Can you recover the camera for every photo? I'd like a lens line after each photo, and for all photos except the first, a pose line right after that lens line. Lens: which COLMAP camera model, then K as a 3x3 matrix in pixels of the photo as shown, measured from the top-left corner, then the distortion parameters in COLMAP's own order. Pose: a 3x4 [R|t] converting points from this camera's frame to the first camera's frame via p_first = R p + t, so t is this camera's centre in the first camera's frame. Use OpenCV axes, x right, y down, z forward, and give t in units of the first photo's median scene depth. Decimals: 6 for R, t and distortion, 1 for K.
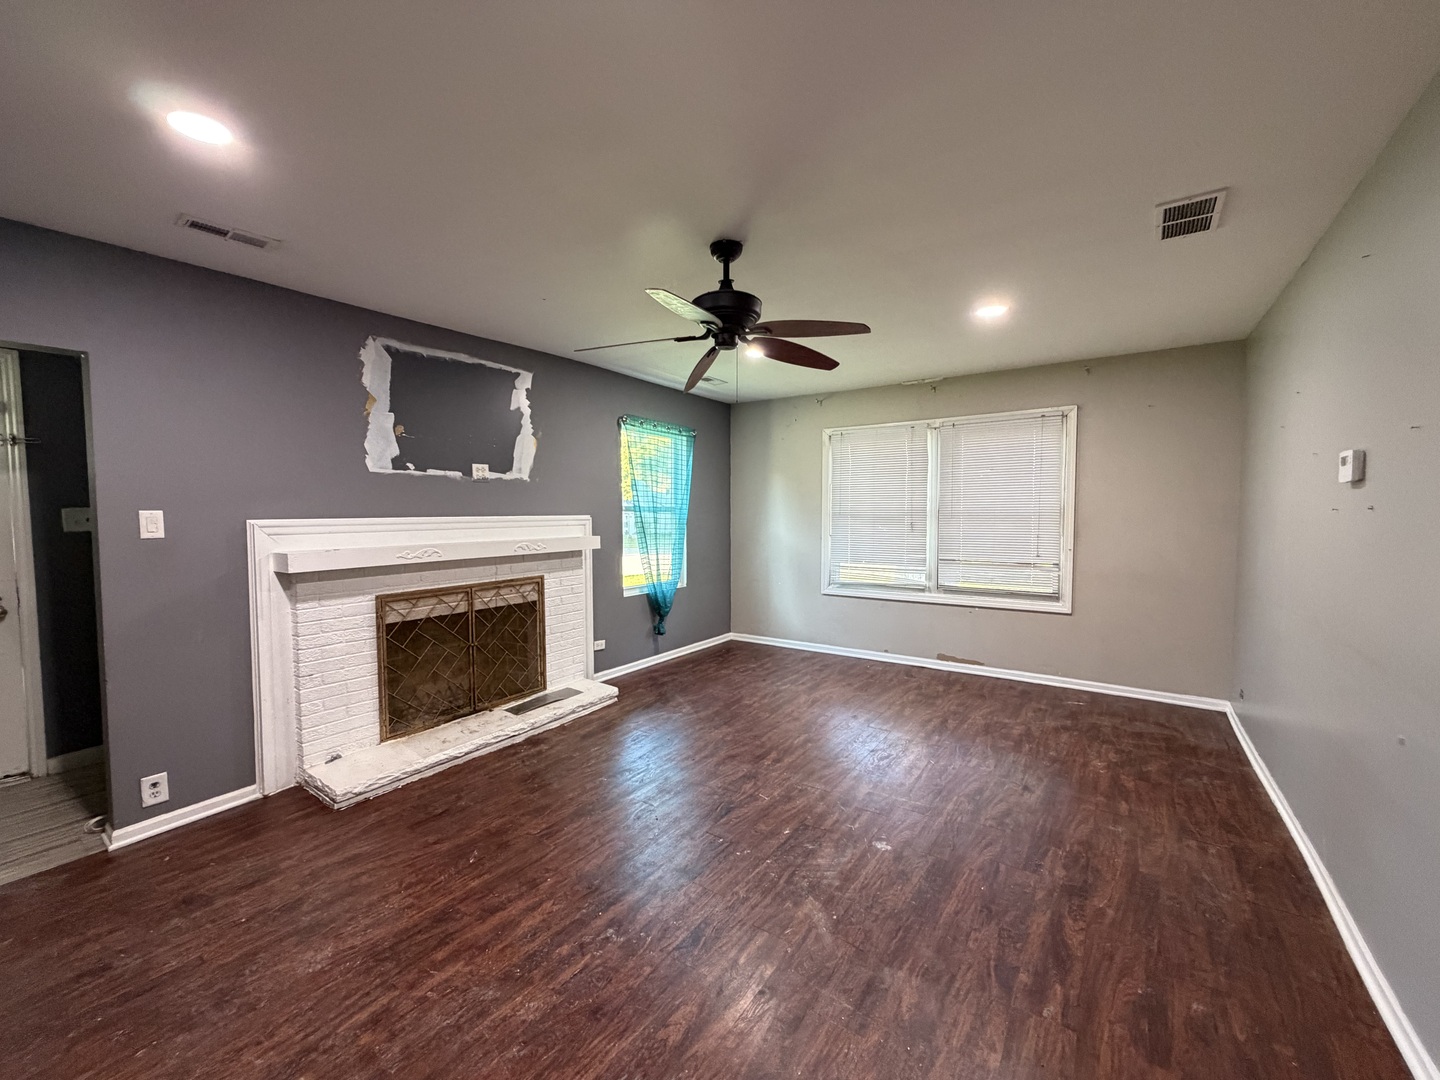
lens RADIAL K [[575.1, 0, 715.1], [0, 575.1, 540.9], [0, 0, 1]] dist [0.000717, -0.000074]
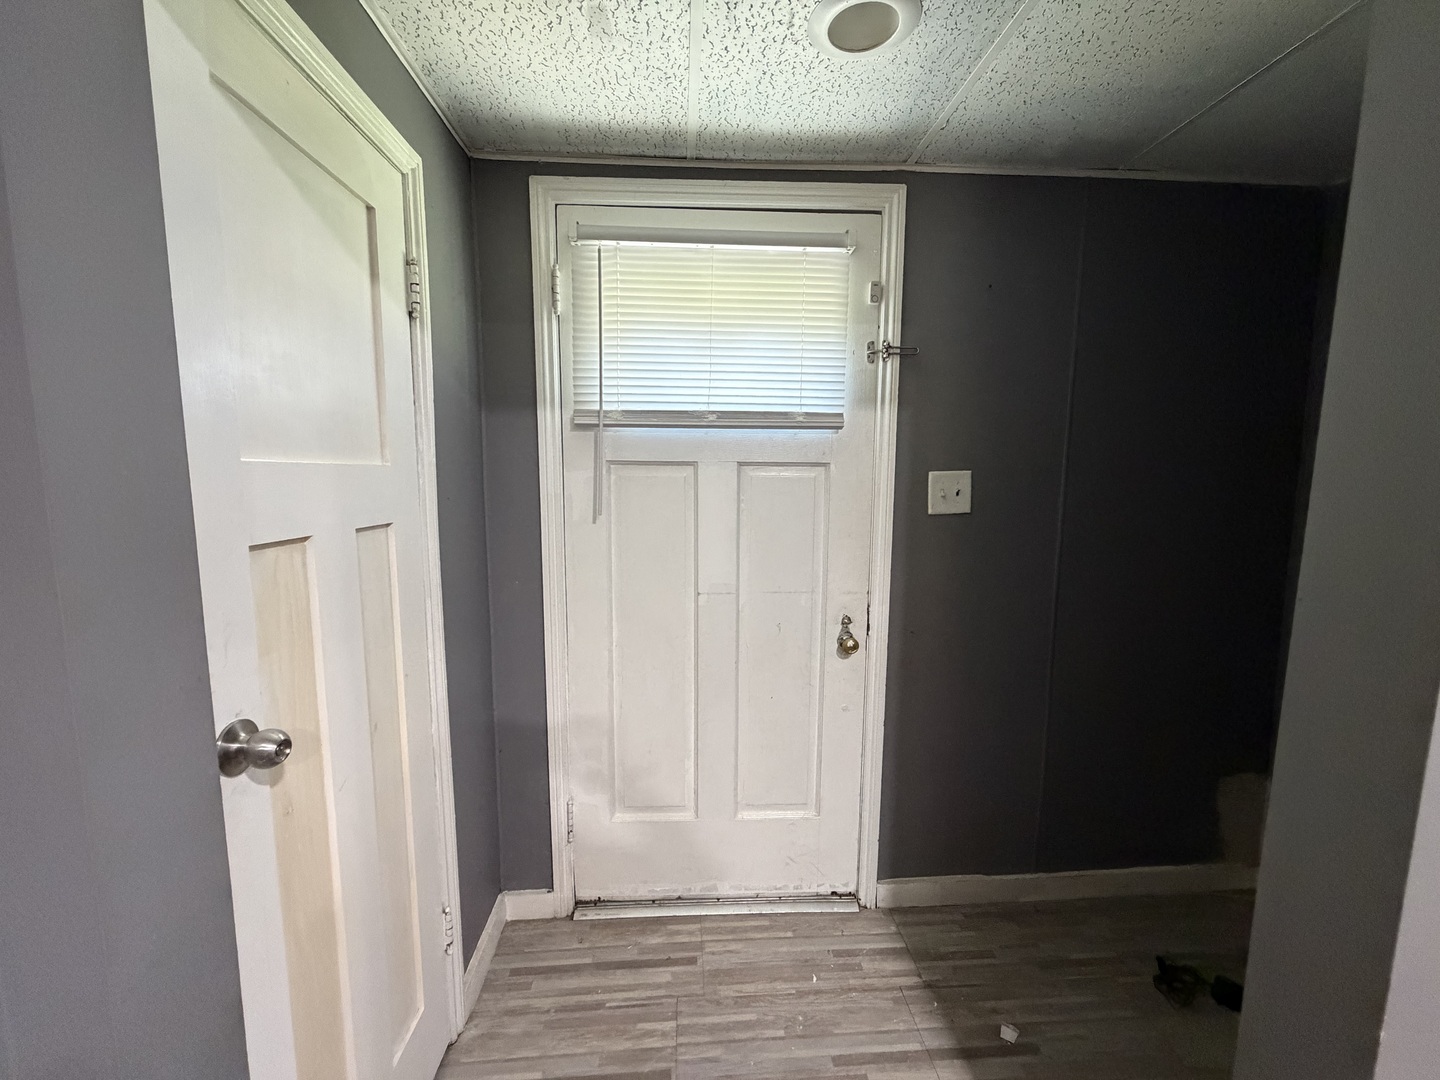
lens RADIAL K [[575.1, 0, 719.3], [0, 575.1, 538.8], [0, 0, 1]] dist [0.000717, -0.000074]
pose [[0.402189, 0.115895, -0.908192, -0.740786], [-0.059115, 0.993173, 0.100560, -0.040430], [0.913646, 0.013243, 0.406295, 0.614356]]
